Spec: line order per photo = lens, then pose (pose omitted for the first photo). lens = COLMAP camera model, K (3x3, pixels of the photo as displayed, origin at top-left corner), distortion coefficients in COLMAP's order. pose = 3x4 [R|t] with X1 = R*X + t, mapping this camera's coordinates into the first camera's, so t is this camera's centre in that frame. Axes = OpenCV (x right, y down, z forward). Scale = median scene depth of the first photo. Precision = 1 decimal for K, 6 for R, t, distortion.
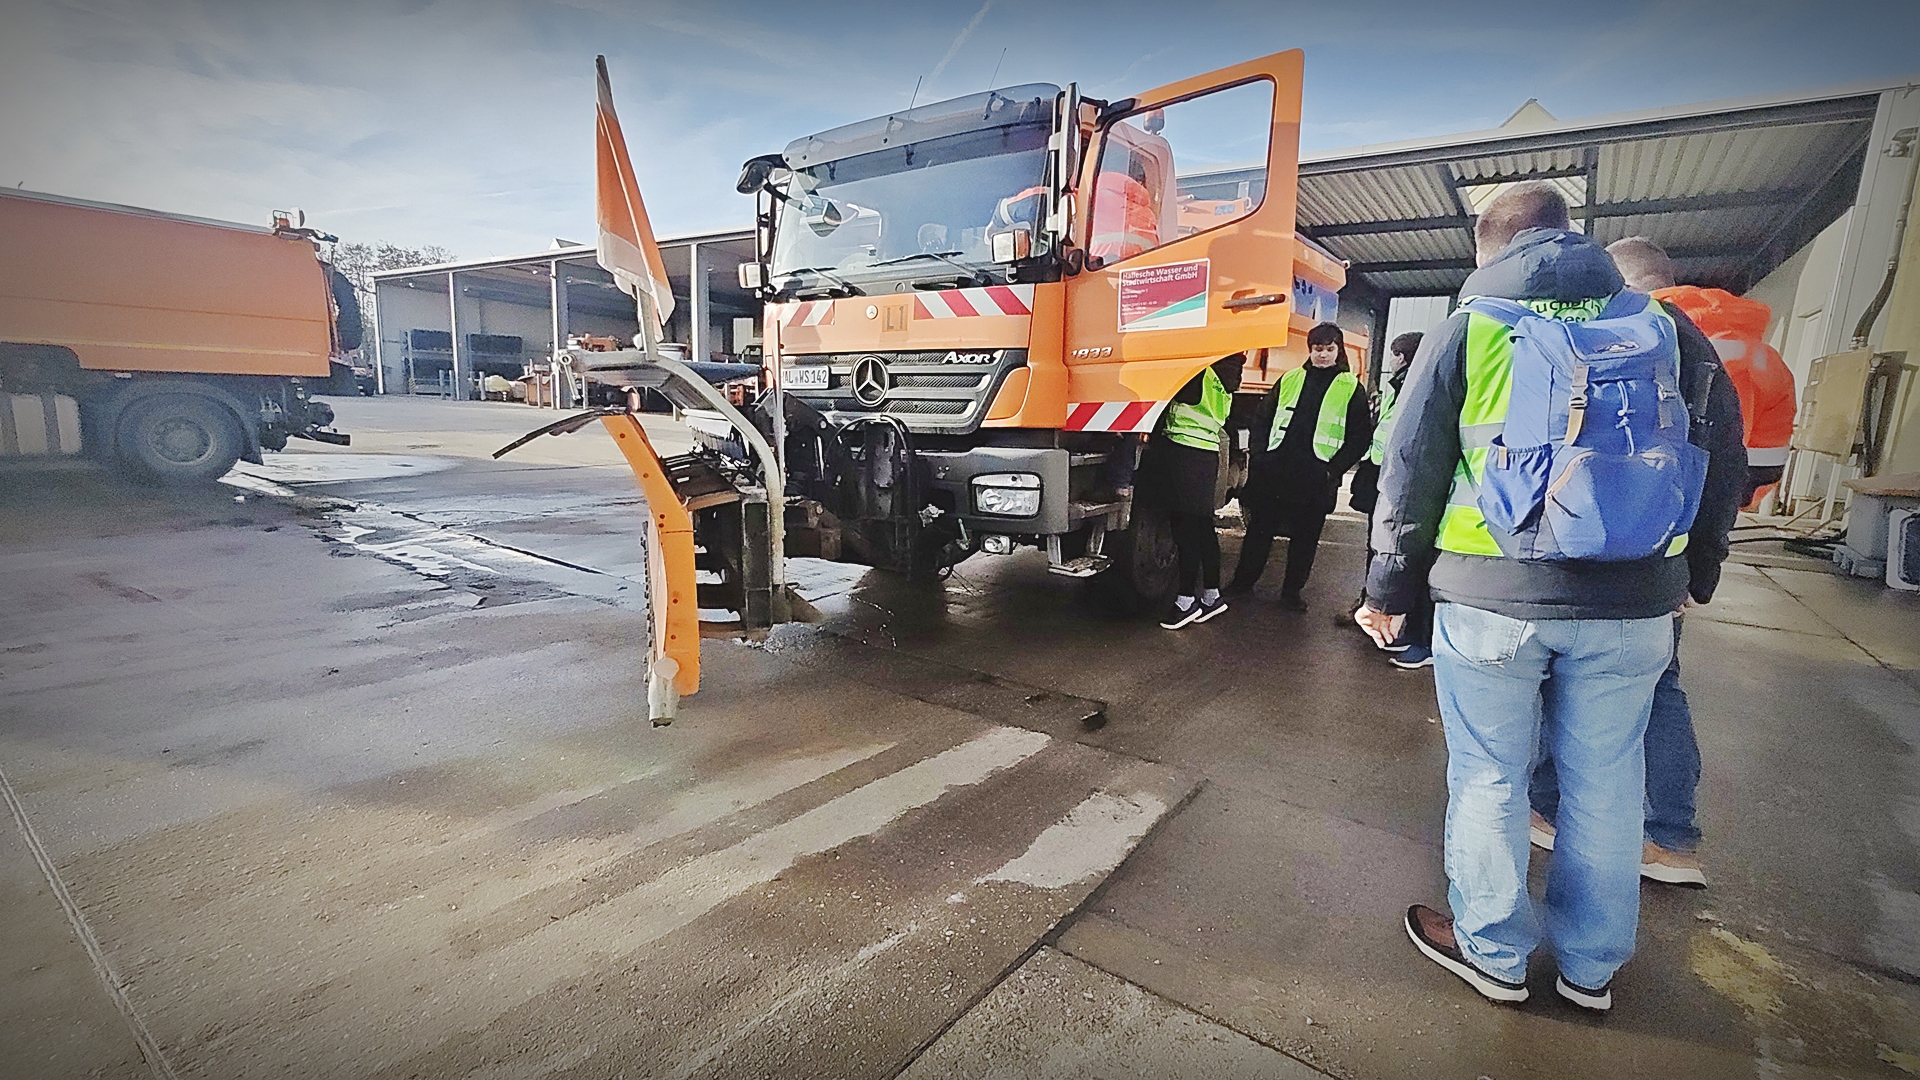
lens RADIAL K [[811.6, 0, 963.5], [0, 811.6, 522.0], [0, 0, 1]] dist [-0.000264, -0.000277]
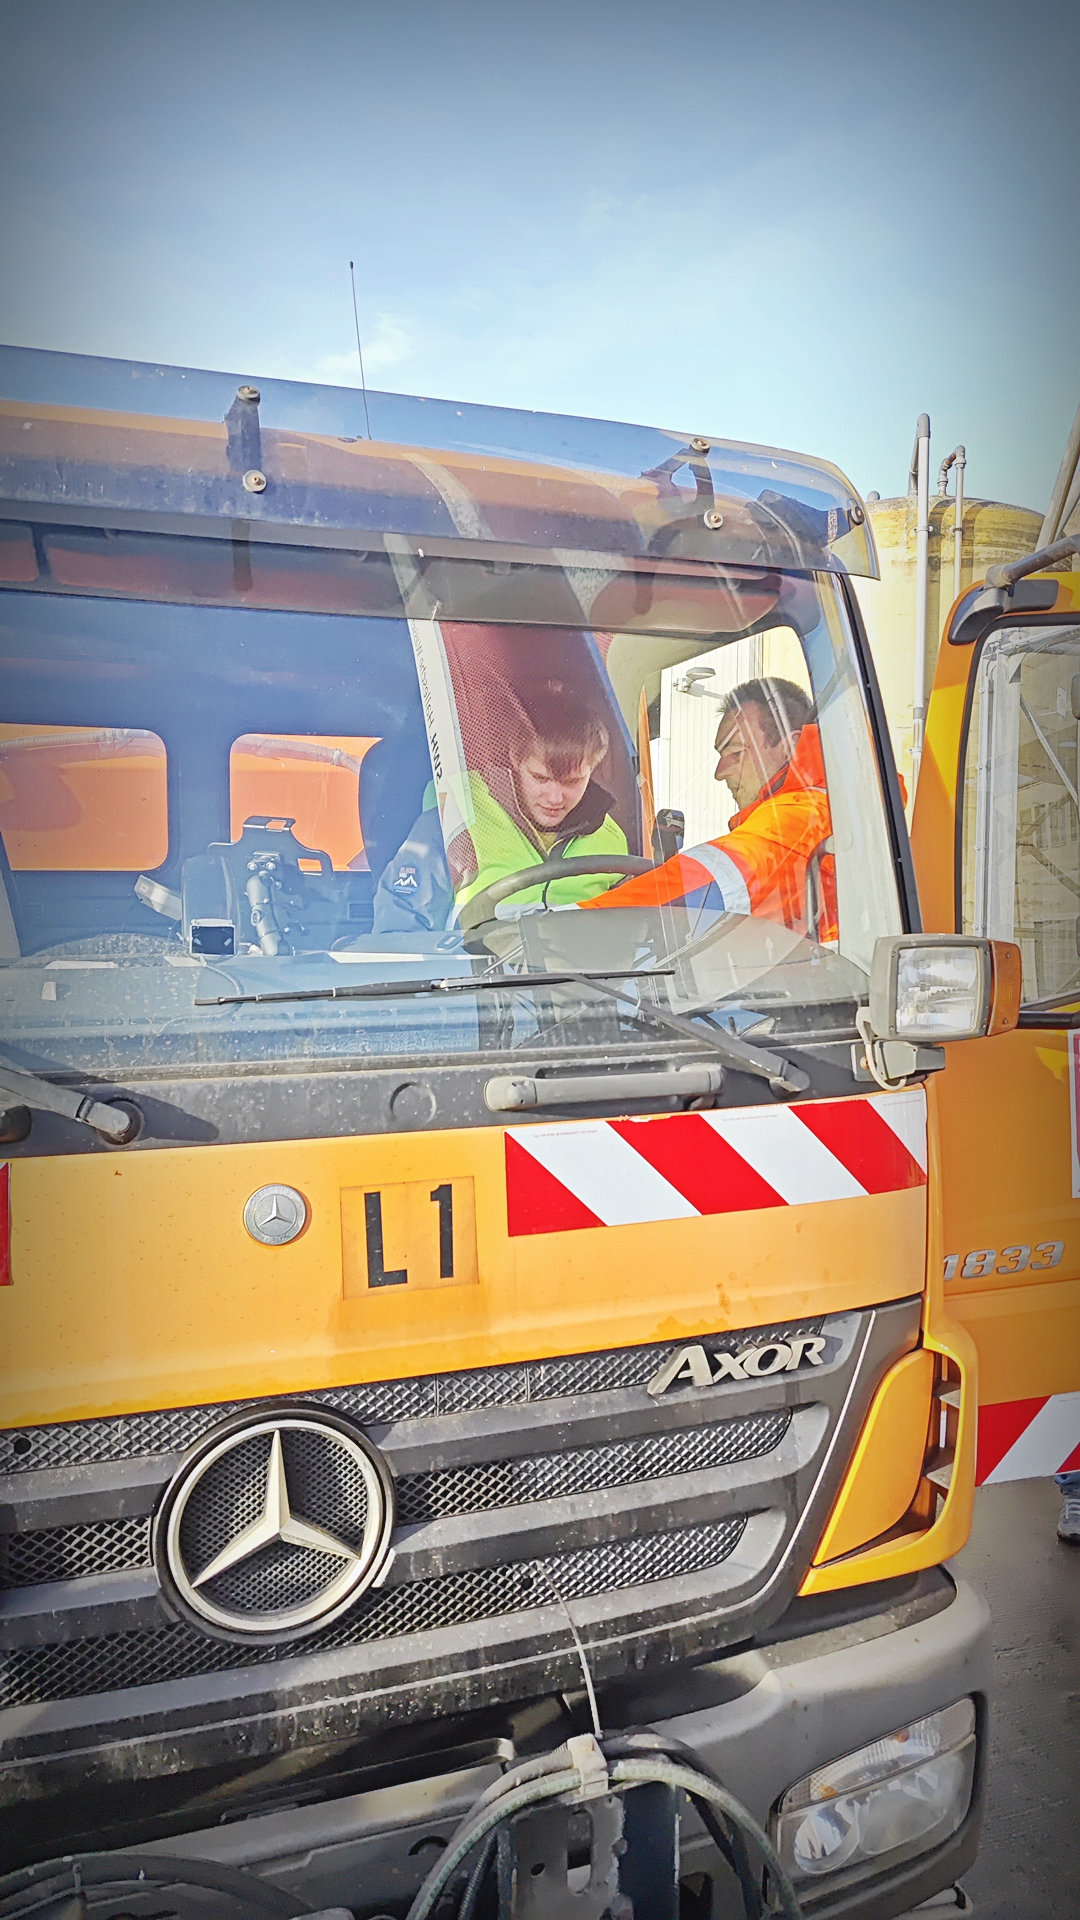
lens RADIAL K [[1270.2, 0, 548.8], [0, 1270.2, 954.8], [0, 0, 1]] dist [0.042282, 0.000771]
pose [[0.590554, -0.051602, 0.805347, -0.364106], [0.134835, 0.990235, -0.035425, -0.323718], [-0.795654, 0.129509, 0.591745, 0.769260]]
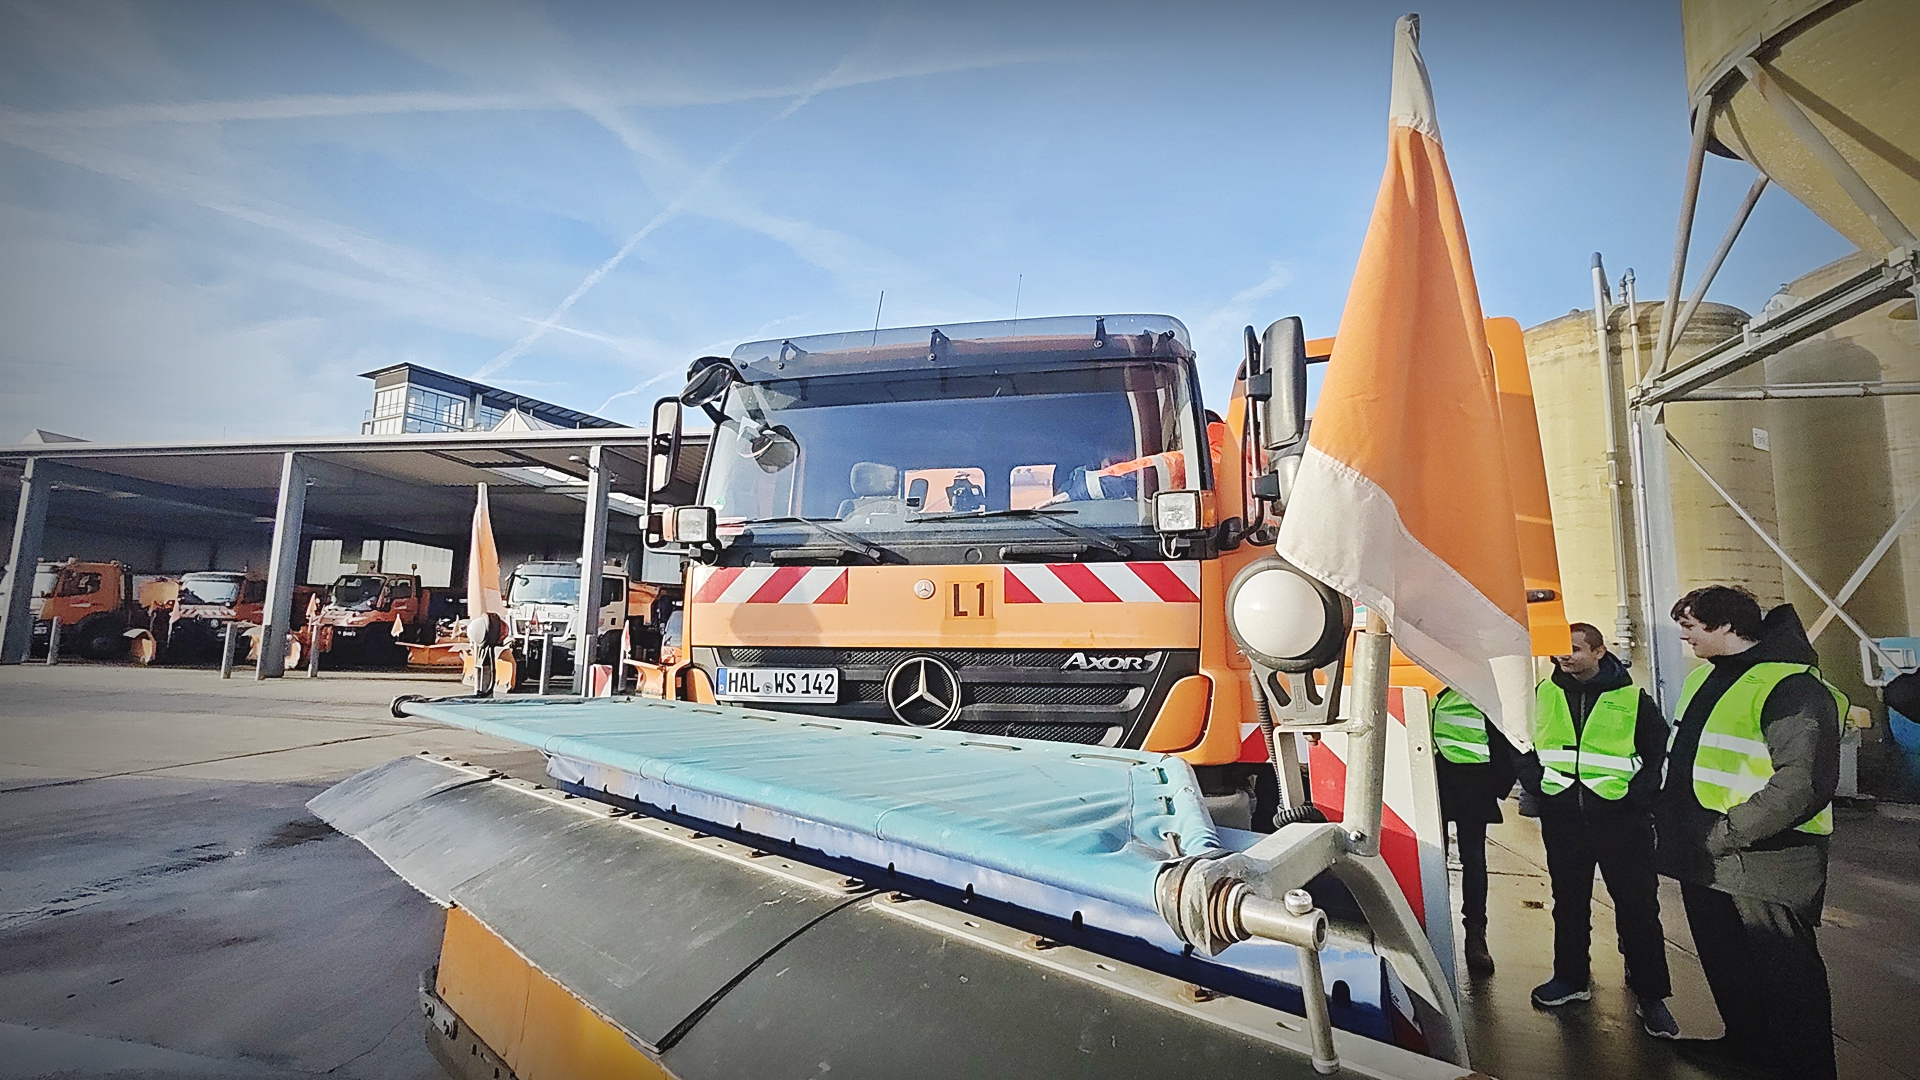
lens RADIAL K [[811.5, 0, 960.0], [0, 811.5, 540.0], [0, 0, 1]] dist [-0.001169, -0.000059]
pose [[0.911228, 0.034155, 0.410483, -0.380975], [0.072774, 0.967529, -0.242056, -0.142566], [-0.405422, 0.250440, 0.879155, 0.418601]]
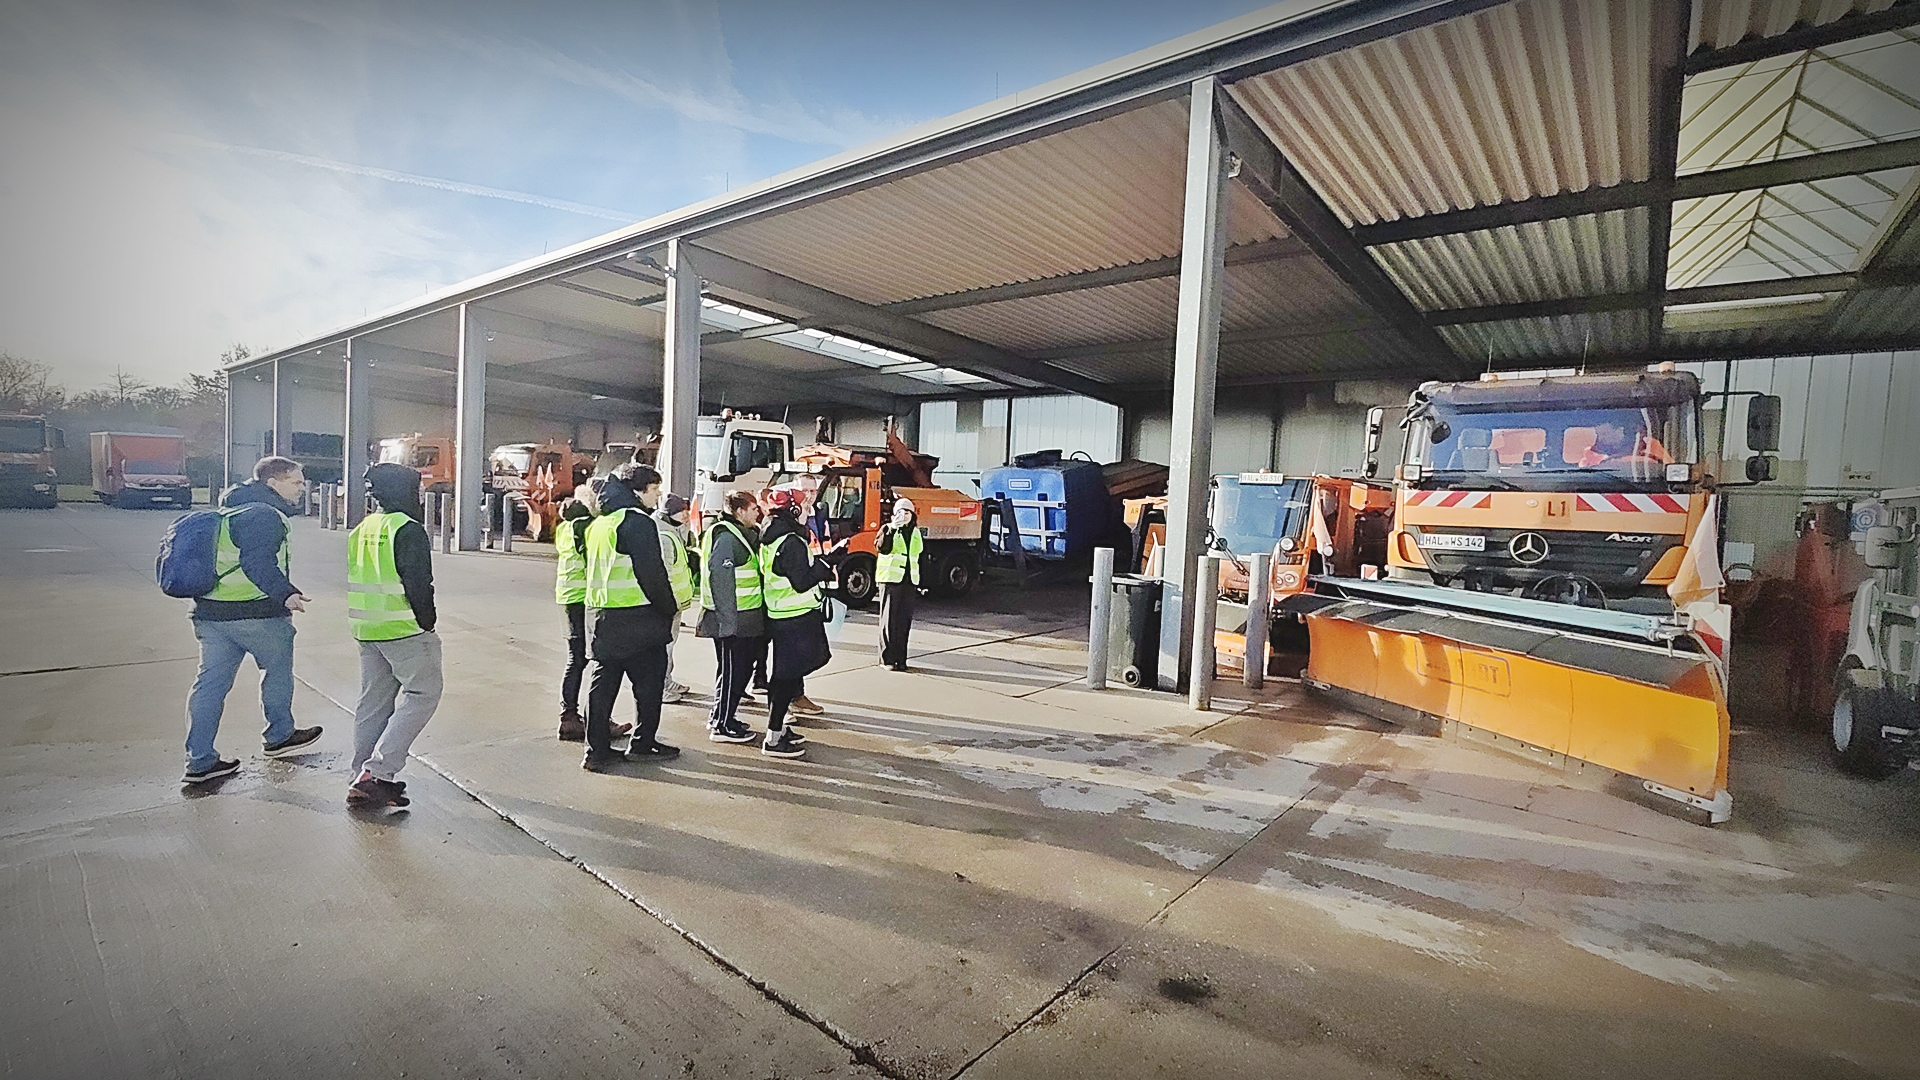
lens RADIAL K [[829.4, 0, 960.0], [0, 829.4, 540.0], [0, 0, 1]] dist [-0.000578, 0.000023]
pose [[0.998431, 0.030636, -0.046871, -1.163870], [-0.036097, 0.992058, -0.120491, 0.034990], [0.042807, 0.121994, 0.991607, -0.595903]]
